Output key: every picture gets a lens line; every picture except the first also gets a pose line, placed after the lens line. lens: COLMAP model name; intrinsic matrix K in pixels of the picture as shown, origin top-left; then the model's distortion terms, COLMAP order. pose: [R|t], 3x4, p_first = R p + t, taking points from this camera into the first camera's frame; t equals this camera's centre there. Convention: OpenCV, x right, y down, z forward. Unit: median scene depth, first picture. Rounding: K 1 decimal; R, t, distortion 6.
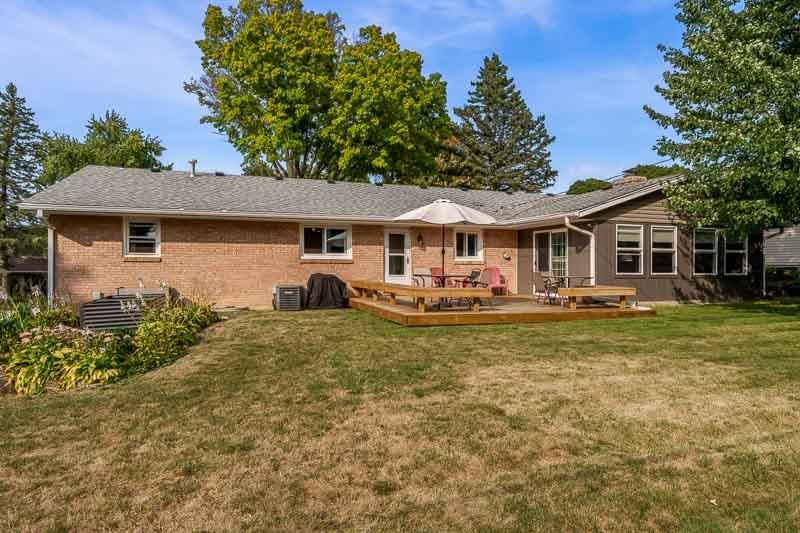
lens RADIAL K [[545.3, 0, 400.0], [0, 545.3, 266.5], [0, 0, 1]] dist [-0.003072, -0.000506]
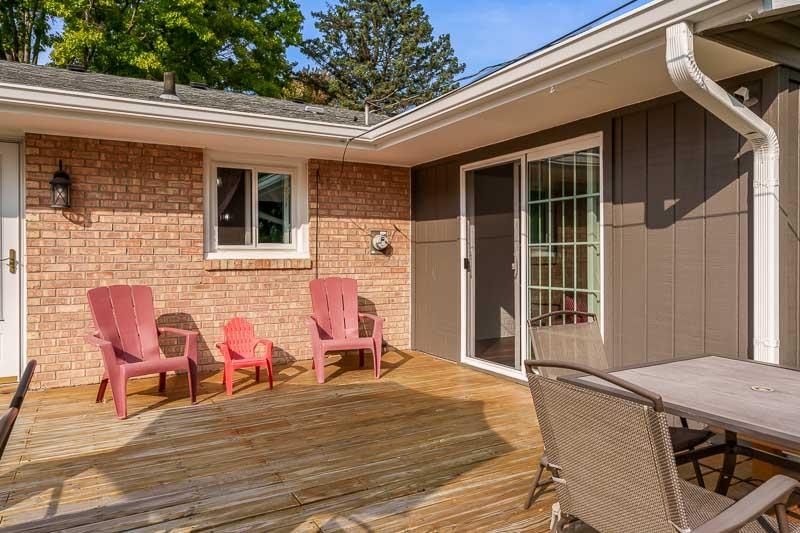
lens RADIAL K [[545.3, 0, 400.0], [0, 545.3, 266.5], [0, 0, 1]] dist [-0.003072, -0.000506]
pose [[0.982176, -0.016332, 0.187255, 0.145906], [0.011627, 0.999589, 0.026200, -0.013207], [-0.187606, -0.023556, 0.981962, 0.675330]]
